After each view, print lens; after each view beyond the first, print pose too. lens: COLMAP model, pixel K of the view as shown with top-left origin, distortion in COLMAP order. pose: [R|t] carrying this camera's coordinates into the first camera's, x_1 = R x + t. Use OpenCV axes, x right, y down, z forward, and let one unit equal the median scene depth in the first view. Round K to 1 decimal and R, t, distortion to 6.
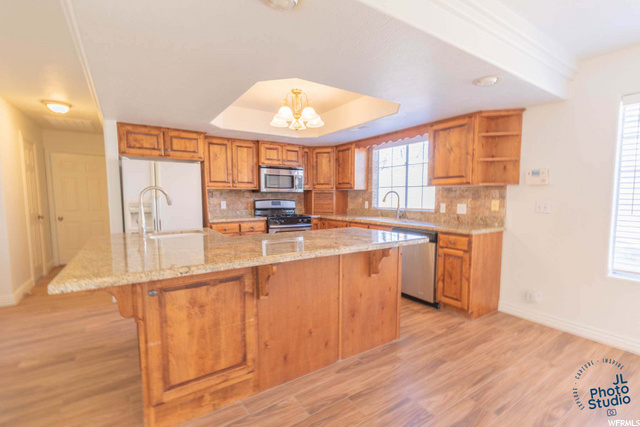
lens RADIAL K [[288.4, 0, 324.2], [0, 288.4, 219.3], [0, 0, 1]] dist [0.000413, 0.000018]
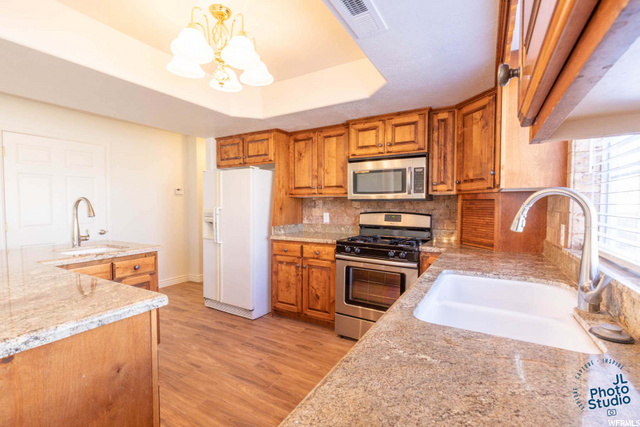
lens RADIAL K [[288.4, 0, 324.2], [0, 288.4, 219.3], [0, 0, 1]] dist [0.000413, 0.000018]
pose [[0.443568, 0.045279, -0.895096, 0.361362], [-0.070667, 0.997381, 0.015434, -0.061797], [0.893450, 0.056407, 0.445606, 0.711131]]
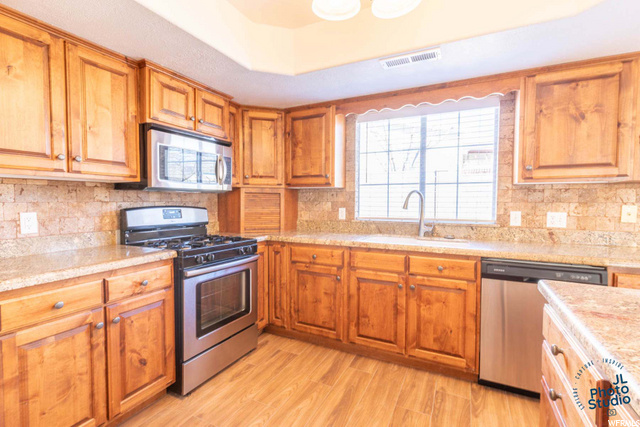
lens RADIAL K [[305.2, 0, 306.6], [0, 305.2, 213.1], [0, 0, 1]] dist [-0.000988, -0.000185]
pose [[0.879935, -0.018627, 0.474728, -0.246845], [0.036571, 0.998922, -0.028592, -0.041642], [-0.473684, 0.042520, 0.879668, 0.554038]]
